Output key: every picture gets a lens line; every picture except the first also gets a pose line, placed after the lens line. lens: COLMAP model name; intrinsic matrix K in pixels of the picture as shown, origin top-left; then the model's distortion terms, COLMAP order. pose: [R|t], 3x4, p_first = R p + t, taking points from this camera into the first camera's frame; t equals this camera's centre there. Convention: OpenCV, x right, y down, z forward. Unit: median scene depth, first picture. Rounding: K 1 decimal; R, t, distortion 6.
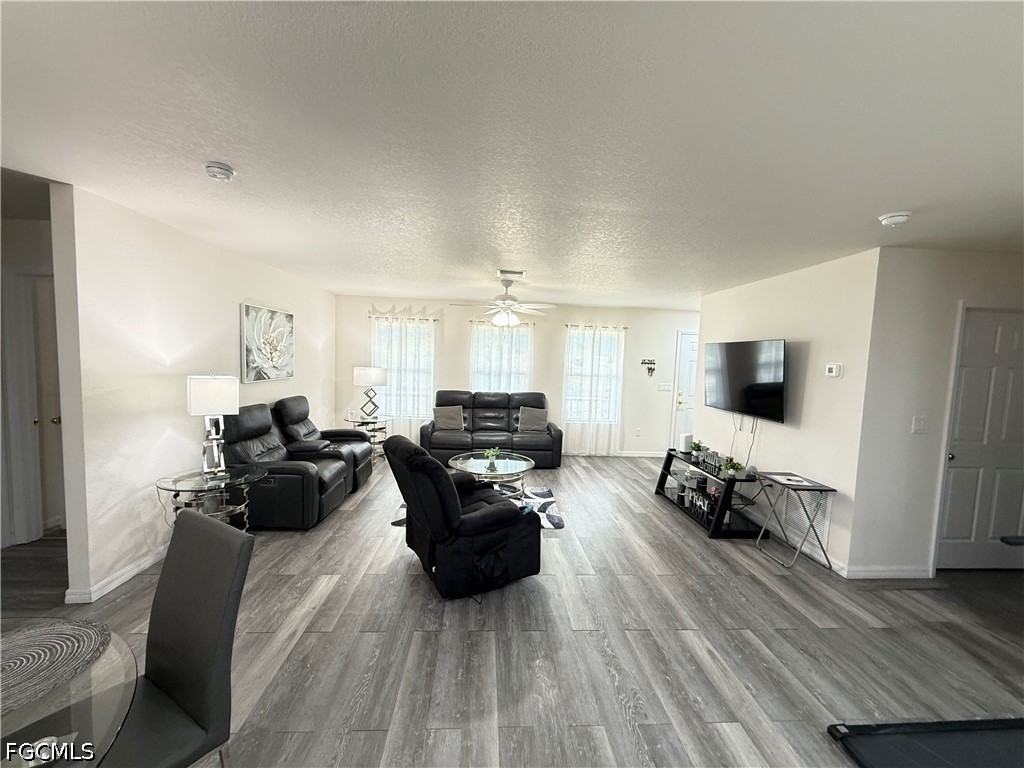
lens RADIAL K [[409.8, 0, 510.6], [0, 409.8, 386.0], [0, 0, 1]] dist [0.000452, -0.000514]
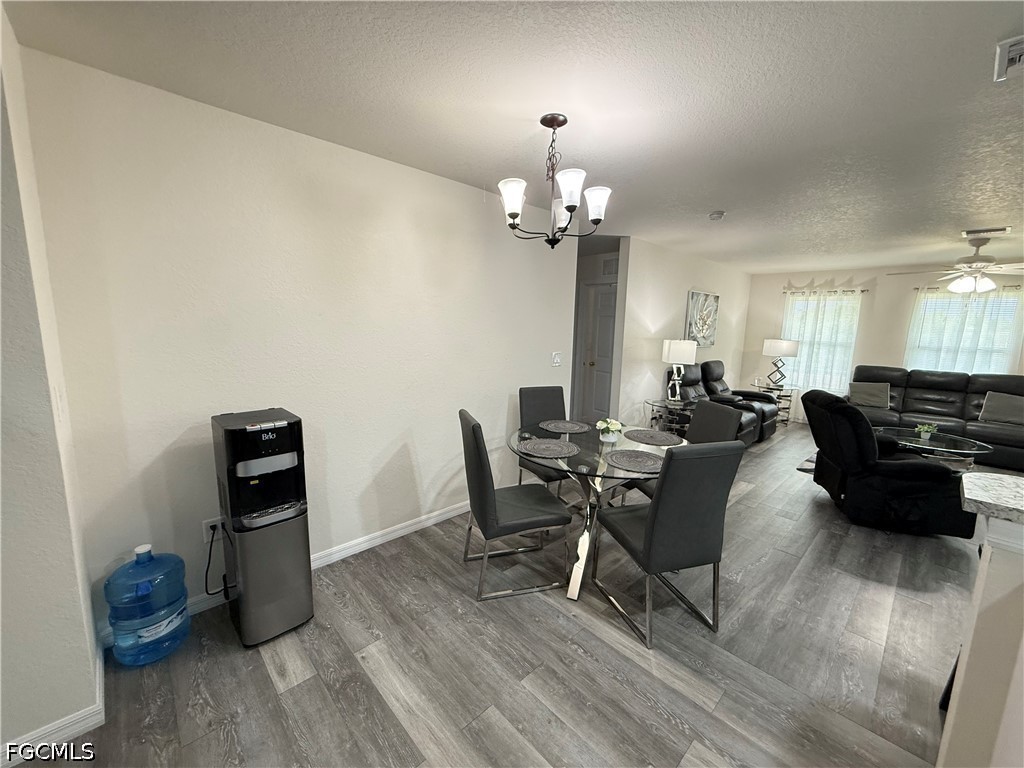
lens RADIAL K [[409.8, 0, 508.2], [0, 409.8, 385.8], [0, 0, 1]] dist [0.000452, -0.000514]
pose [[0.641345, 0.098458, -0.760909, 0.042458], [-0.057671, 0.995113, 0.080154, 0.039401], [0.765083, -0.007523, 0.643888, -0.324690]]
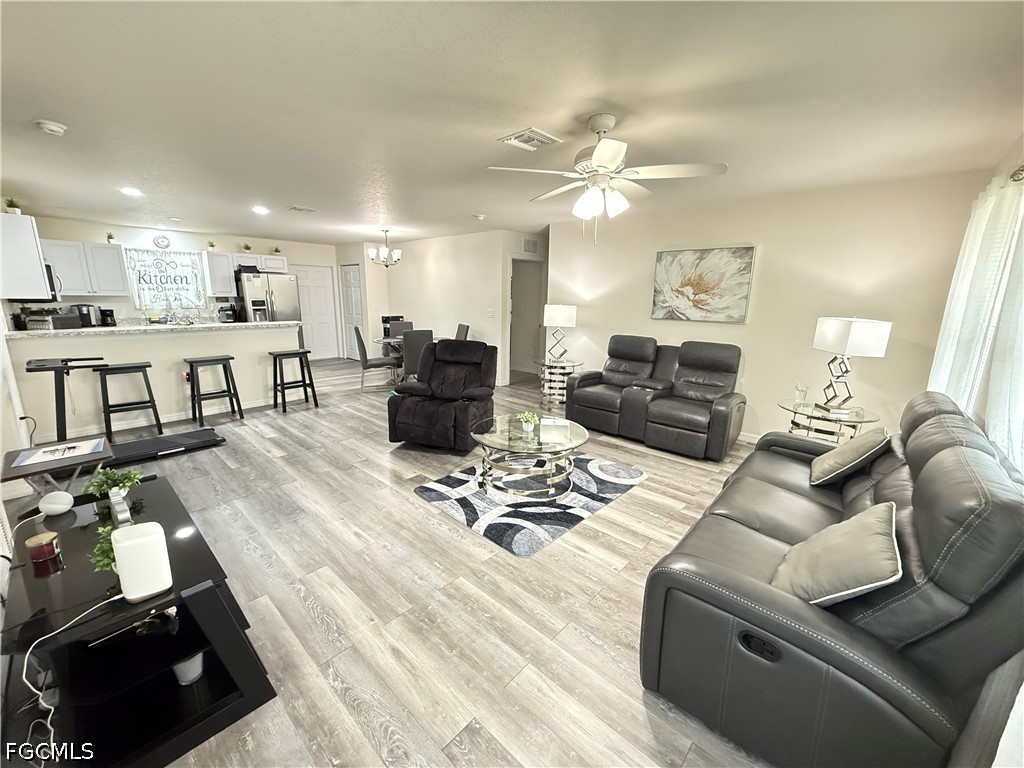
lens RADIAL K [[409.8, 0, 509.5], [0, 409.8, 388.0], [0, 0, 1]] dist [0.000452, -0.000514]
pose [[-0.725696, 0.101586, -0.680474, 0.430358], [-0.092065, 0.965807, 0.242366, -0.056062], [0.681828, 0.238532, -0.691530, 1.346083]]
